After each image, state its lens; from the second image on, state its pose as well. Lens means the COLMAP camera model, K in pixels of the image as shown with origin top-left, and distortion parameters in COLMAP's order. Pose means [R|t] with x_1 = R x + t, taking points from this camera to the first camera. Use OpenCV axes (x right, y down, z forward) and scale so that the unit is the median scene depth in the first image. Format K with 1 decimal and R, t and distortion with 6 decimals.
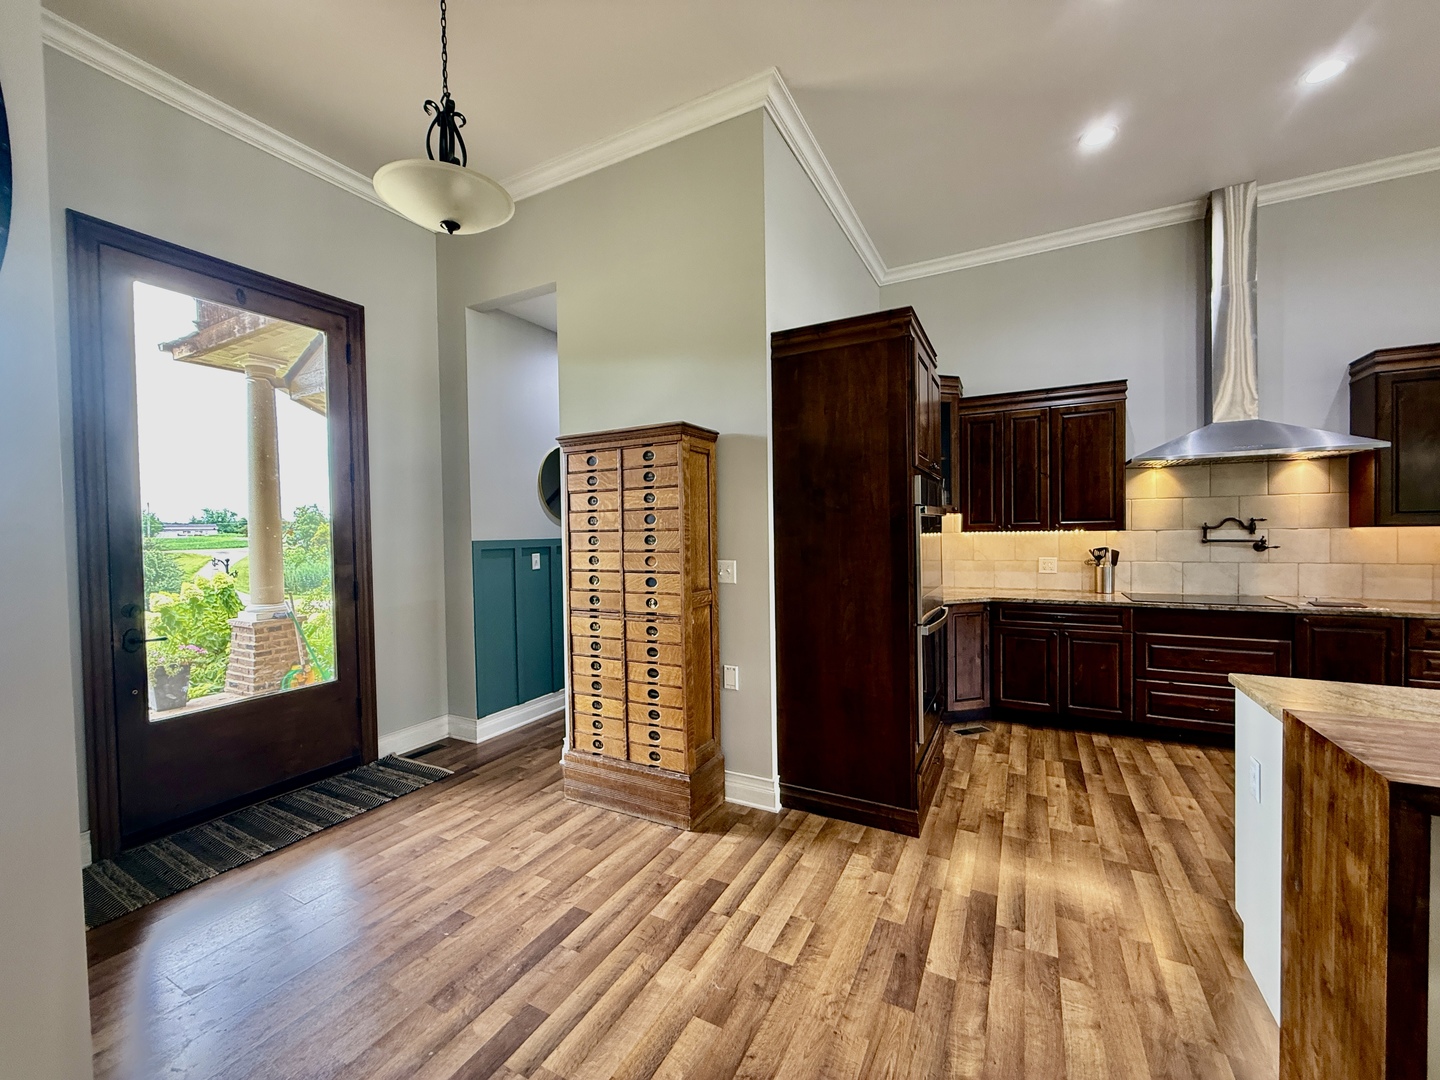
lens RADIAL K [[573.9, 0, 715.1], [0, 573.9, 543.0], [0, 0, 1]] dist [-0.001352, 0.000379]
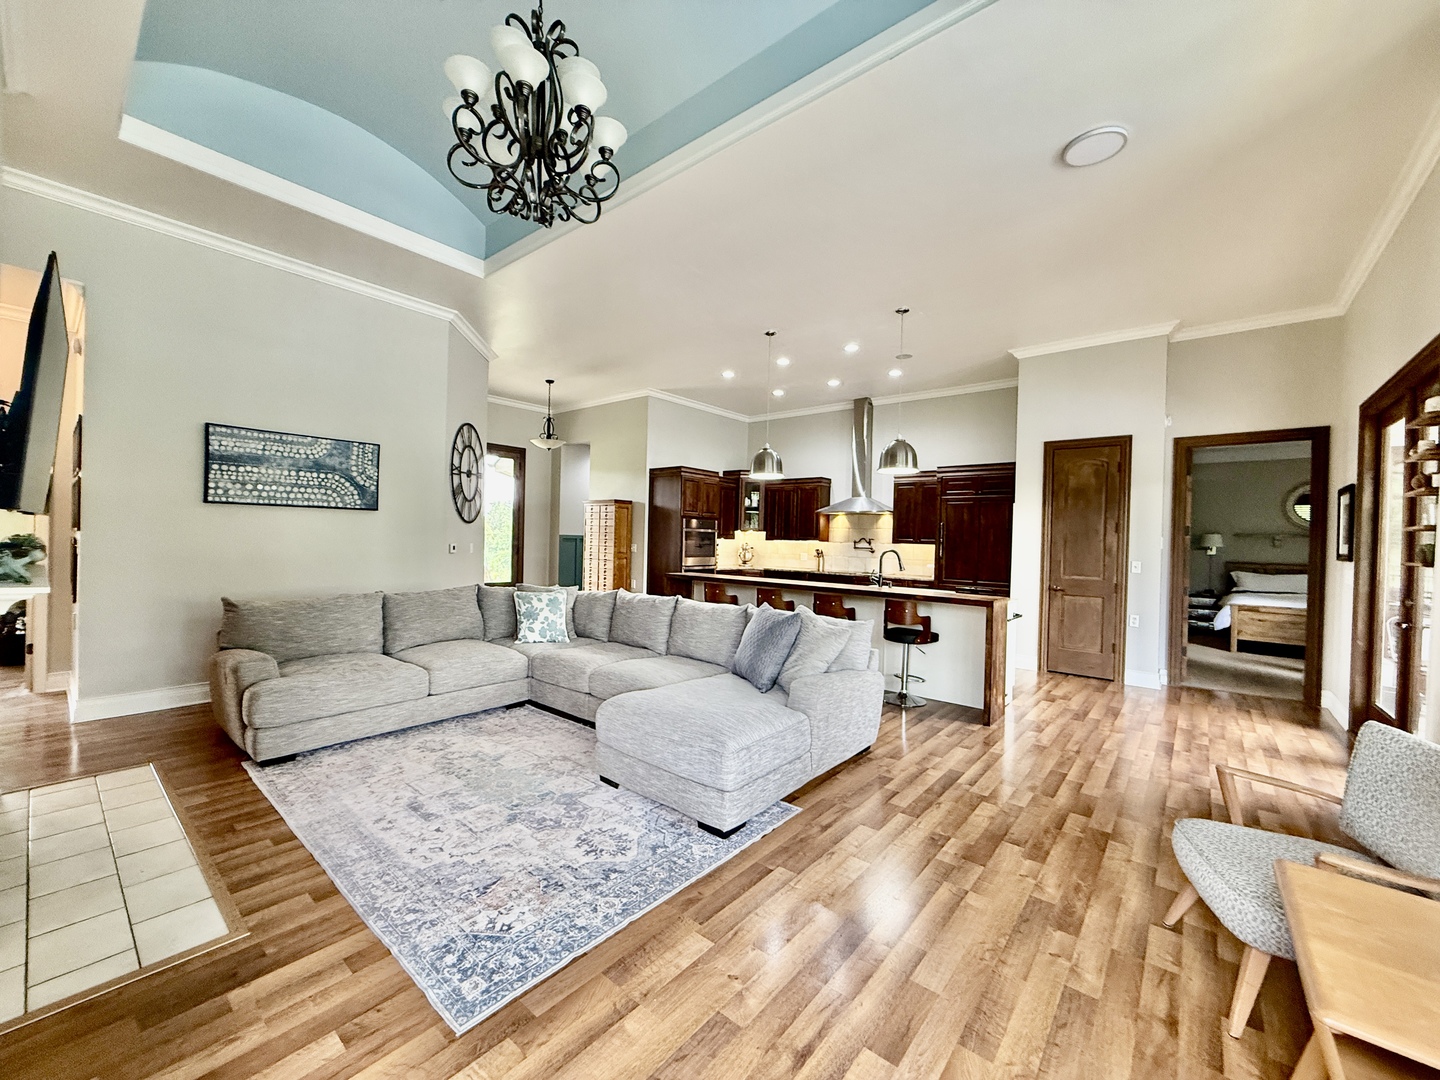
lens RADIAL K [[573.9, 0, 720.3], [0, 573.9, 541.9], [0, 0, 1]] dist [-0.001352, 0.000379]
pose [[0.977942, 0.043411, -0.204317, 0.930234], [-0.046779, 0.998837, -0.011680, 0.029030], [0.203573, 0.020980, 0.978835, -1.583097]]
